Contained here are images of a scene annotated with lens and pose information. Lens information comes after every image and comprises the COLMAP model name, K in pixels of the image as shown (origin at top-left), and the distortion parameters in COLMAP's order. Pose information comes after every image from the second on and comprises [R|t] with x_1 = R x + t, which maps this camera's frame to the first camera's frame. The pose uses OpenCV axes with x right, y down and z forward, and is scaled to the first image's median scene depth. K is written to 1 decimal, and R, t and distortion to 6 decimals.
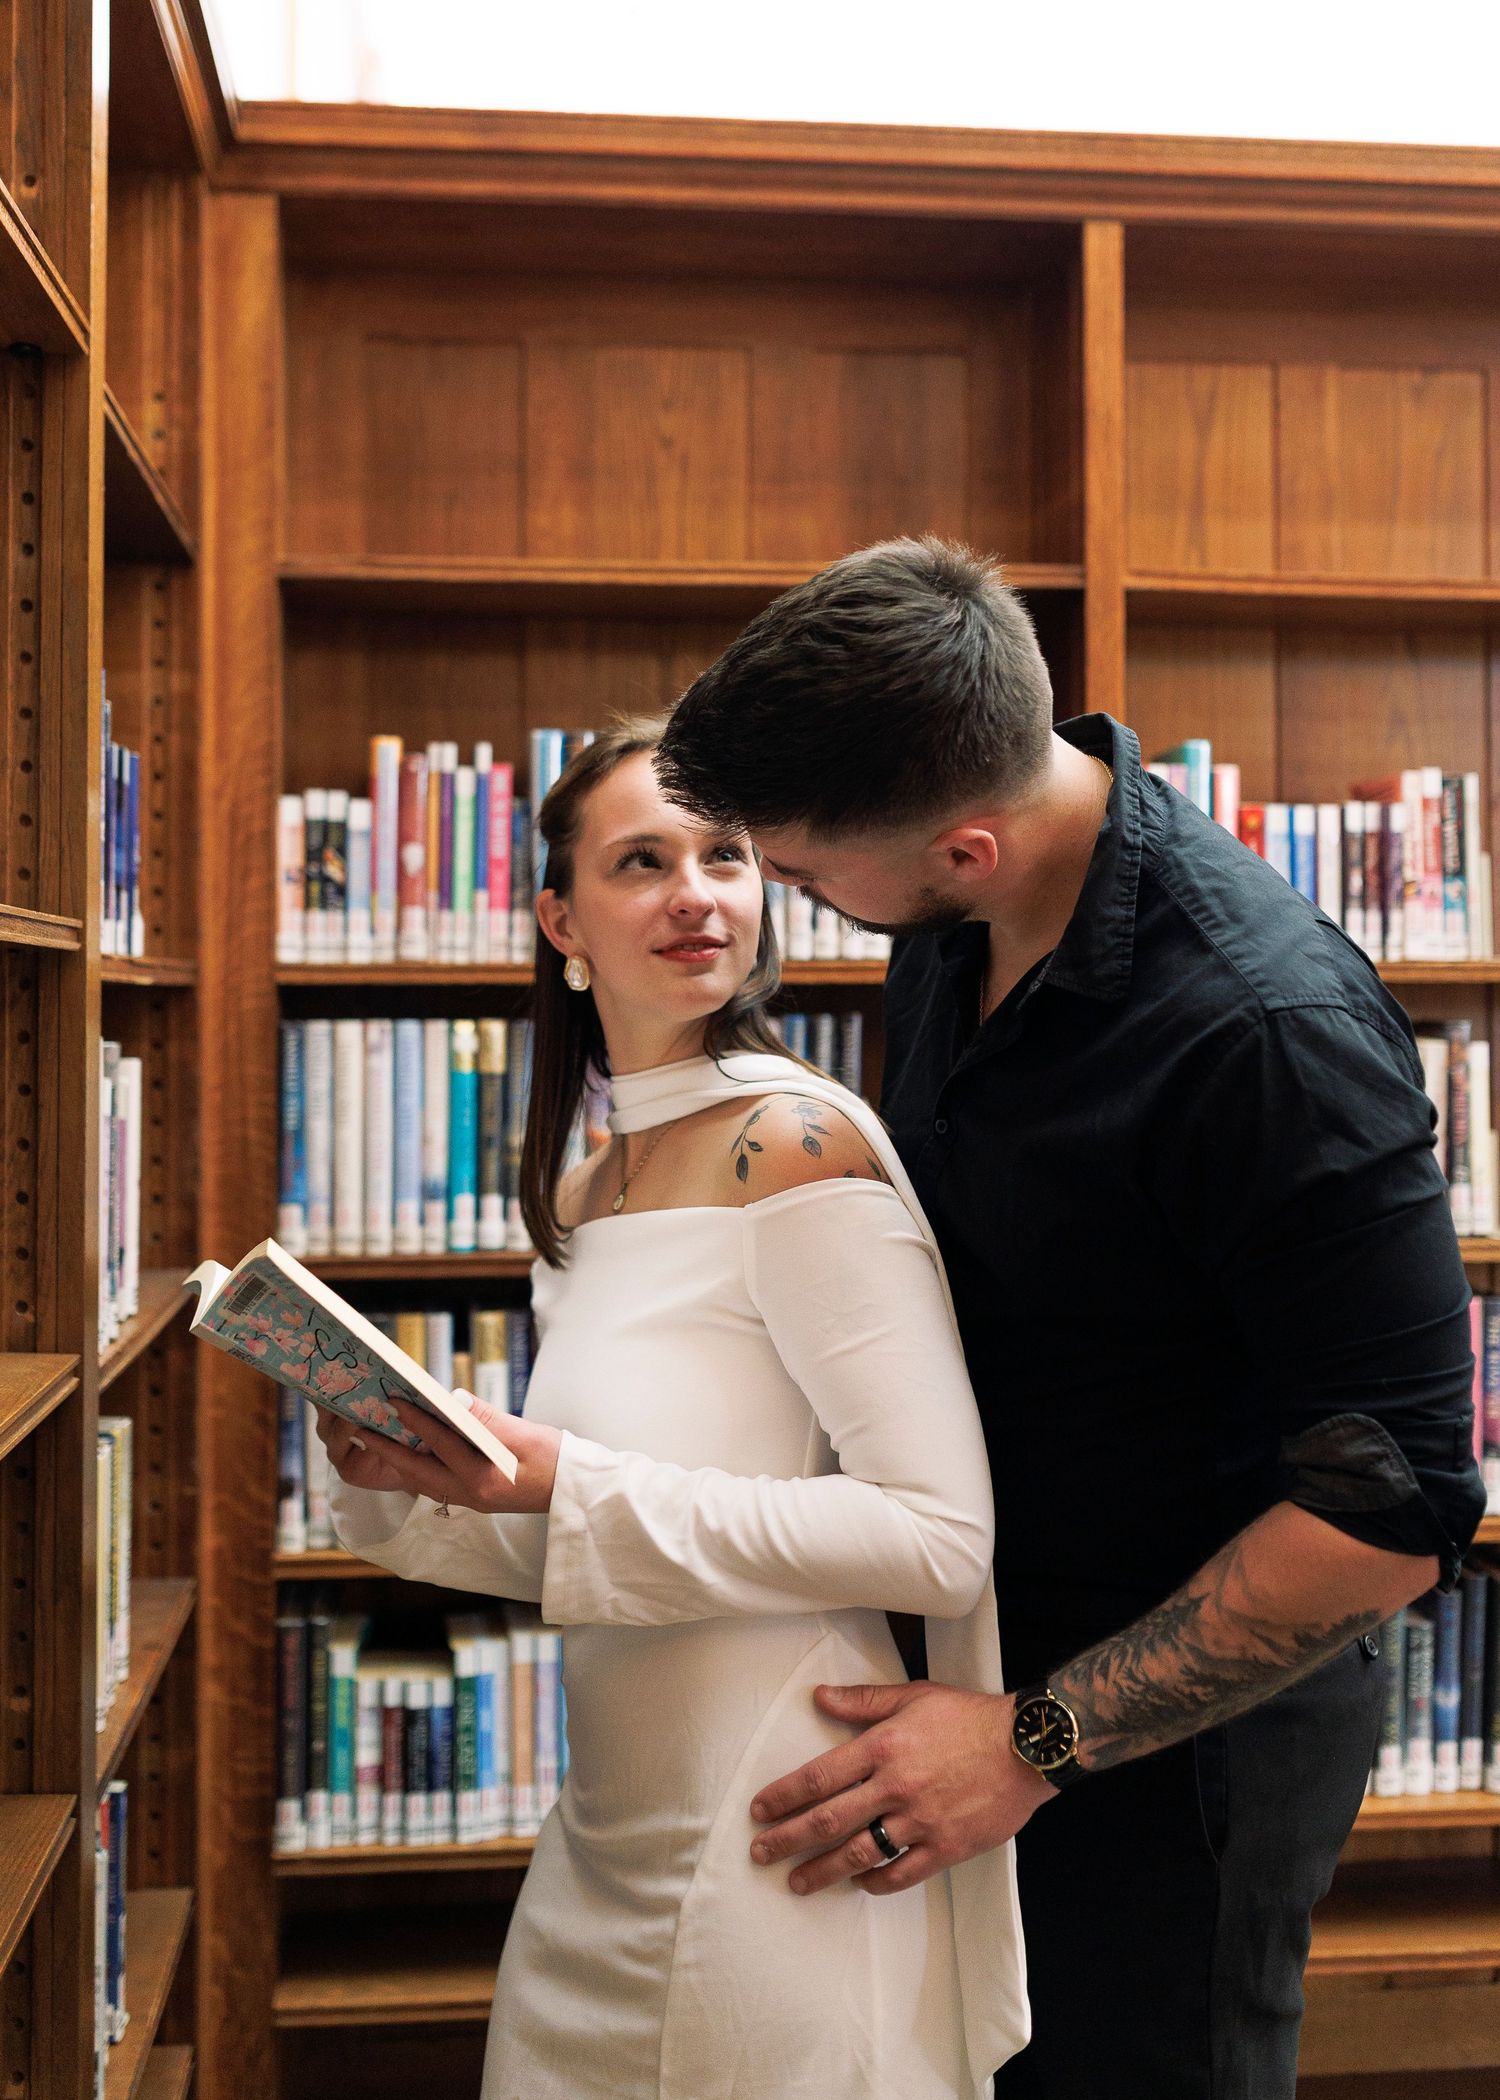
lens RADIAL K [[2185.0, 0, 690.6], [0, 2185.0, 1027.1], [0, 0, 1]] dist [0.000463, 0.006633]
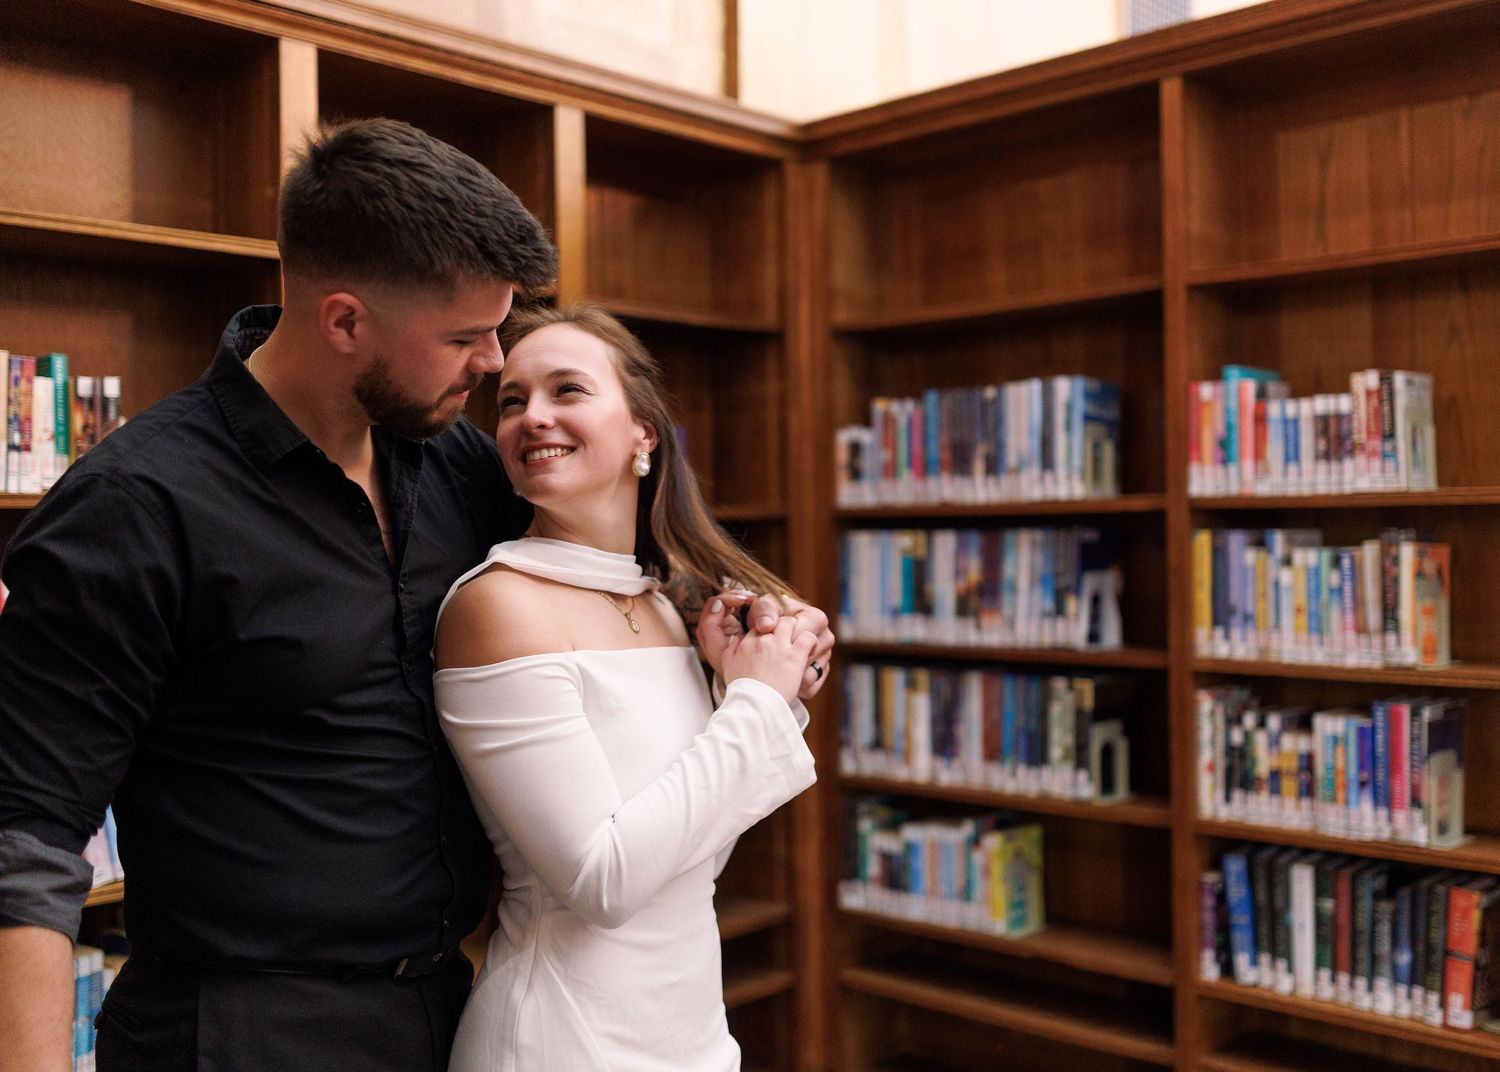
lens RADIAL K [[1560.7, 0, 751.8], [0, 1560.7, 545.6], [0, 0, 1]] dist [0.000463, 0.006633]
pose [[0.642129, 0.002551, -0.766592, 0.922934], [0.005736, 0.999950, 0.008133, -0.002427], [0.766575, -0.009619, 0.642083, -0.082731]]
